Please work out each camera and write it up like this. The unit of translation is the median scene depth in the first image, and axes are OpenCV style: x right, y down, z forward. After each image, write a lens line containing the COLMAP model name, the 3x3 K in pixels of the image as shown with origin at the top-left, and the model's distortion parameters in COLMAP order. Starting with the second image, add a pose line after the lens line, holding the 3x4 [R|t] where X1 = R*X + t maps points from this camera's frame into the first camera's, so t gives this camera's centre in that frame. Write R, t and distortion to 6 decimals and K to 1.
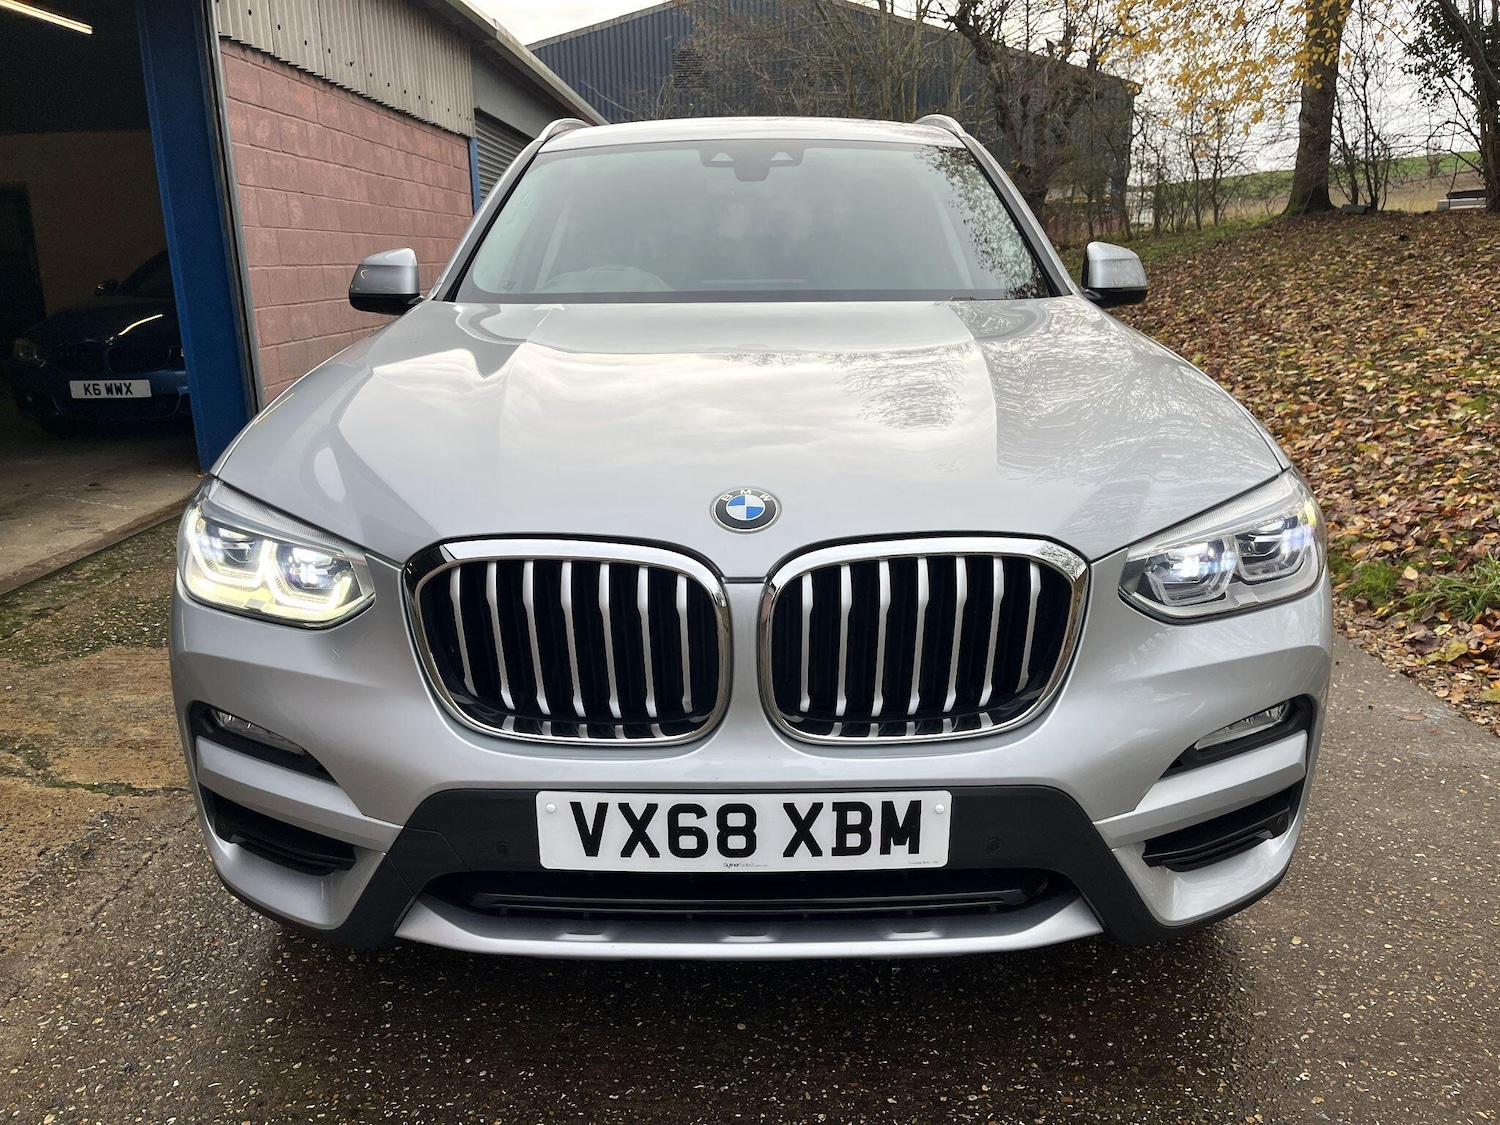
lens RADIAL K [[1113.5, 0, 754.3], [0, 1113.5, 590.2], [0, 0, 1]] dist [0.051484, -0.066599]
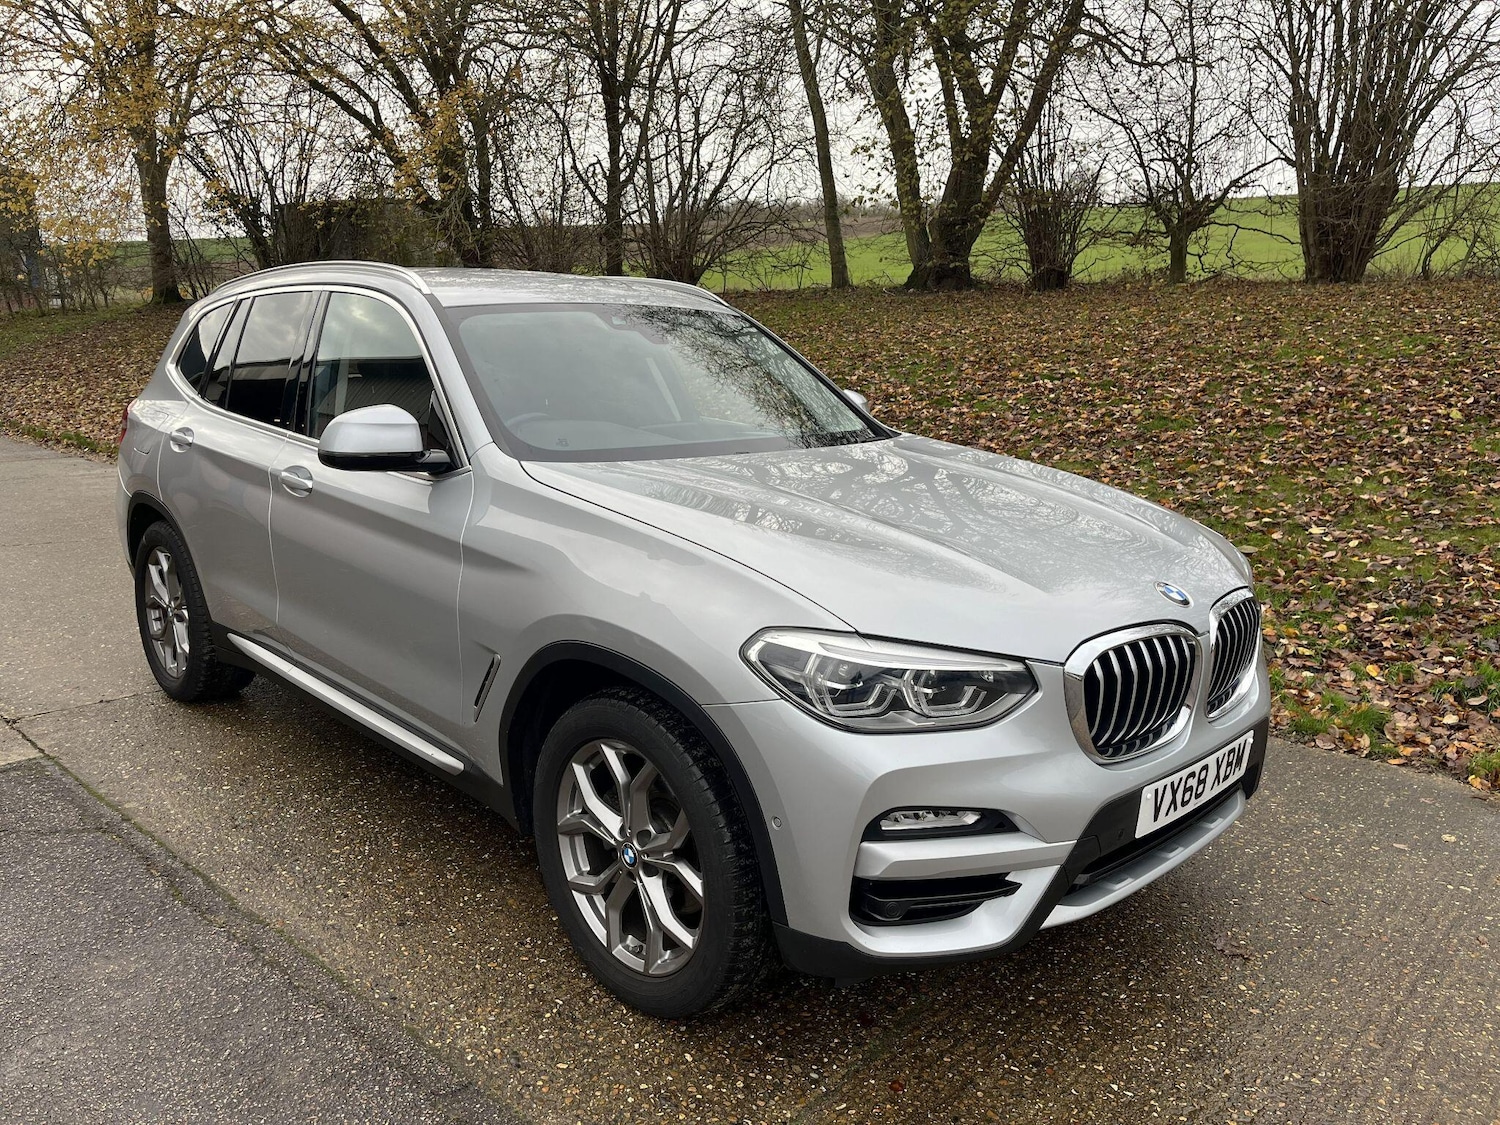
lens RADIAL K [[1113.5, 0, 754.3], [0, 1113.5, 590.2], [0, 0, 1]] dist [0.051484, -0.066599]
pose [[0.663487, -0.158569, 0.731191, -0.158875], [0.197455, 0.979746, 0.033300, 0.158746], [-0.721662, 0.122283, 0.681360, -0.594853]]
